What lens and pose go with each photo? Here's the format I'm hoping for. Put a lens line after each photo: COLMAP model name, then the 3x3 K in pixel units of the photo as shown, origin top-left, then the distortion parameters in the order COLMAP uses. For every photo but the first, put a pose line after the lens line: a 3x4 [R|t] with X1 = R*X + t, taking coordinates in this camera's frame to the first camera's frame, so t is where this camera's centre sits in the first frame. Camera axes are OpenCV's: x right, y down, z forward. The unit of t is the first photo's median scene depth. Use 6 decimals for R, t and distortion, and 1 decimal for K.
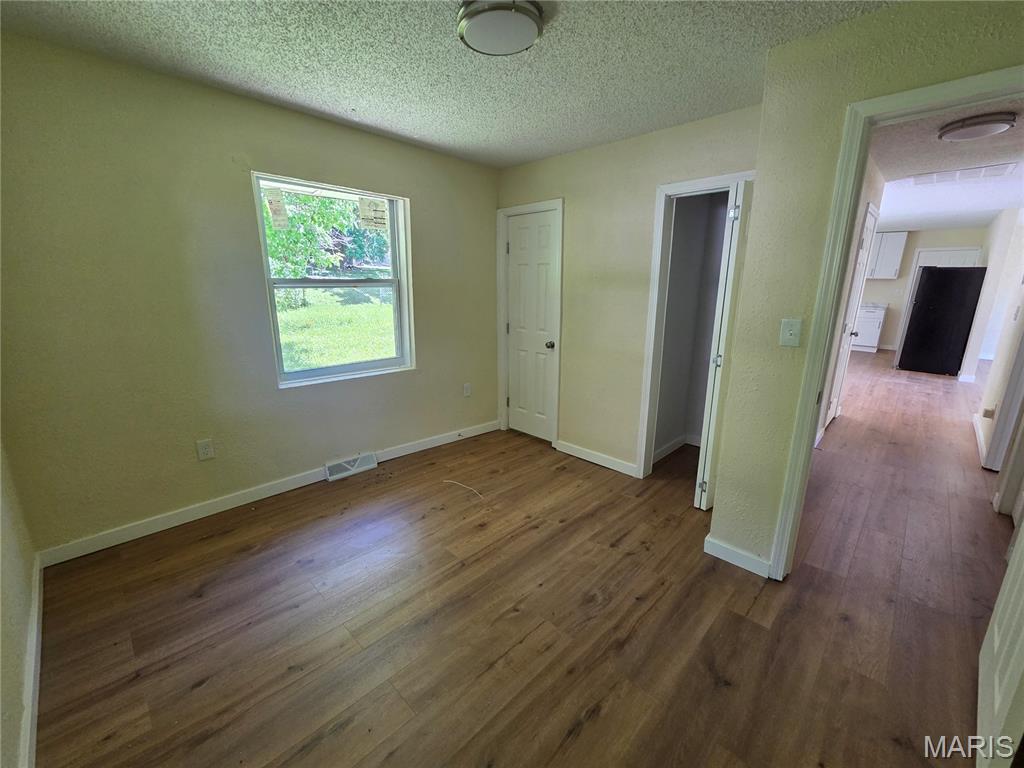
lens RADIAL K [[423.3, 0, 514.9], [0, 423.3, 382.8], [0, 0, 1]] dist [0.000317, -0.000155]
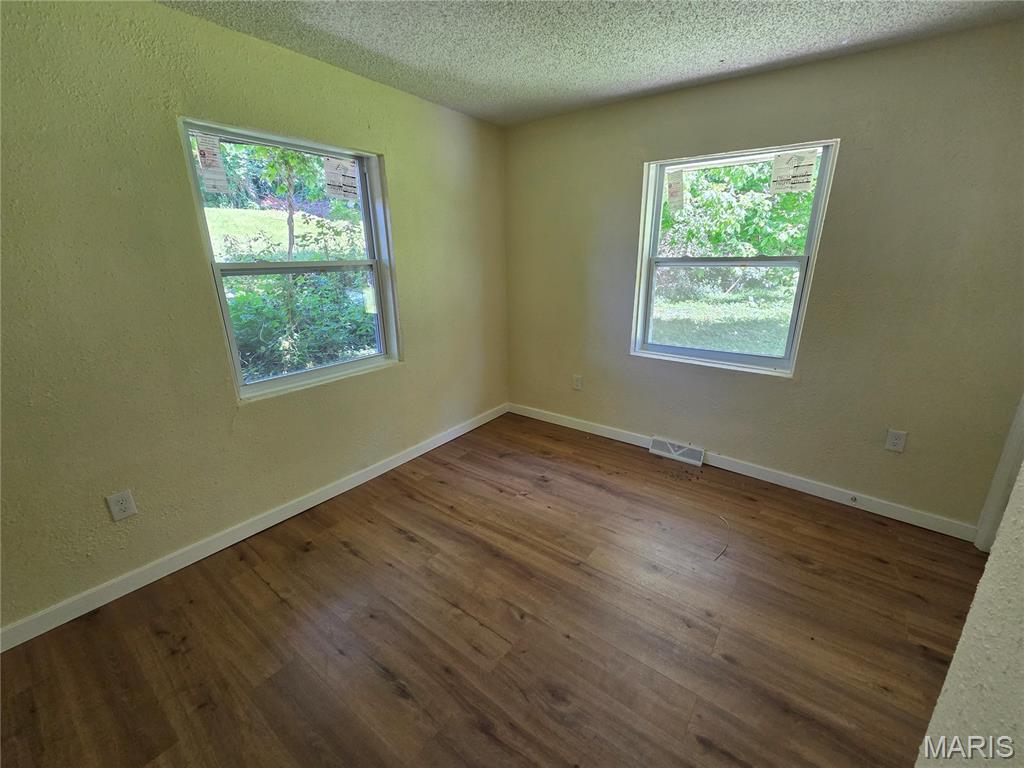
lens RADIAL K [[423.3, 0, 514.9], [0, 423.3, 382.8], [0, 0, 1]] dist [0.000317, -0.000155]
pose [[0.126679, 0.276564, -0.952609, 0.598434], [-0.220291, 0.944208, 0.244831, -0.144015], [0.967173, 0.178836, 0.180536, 0.570737]]
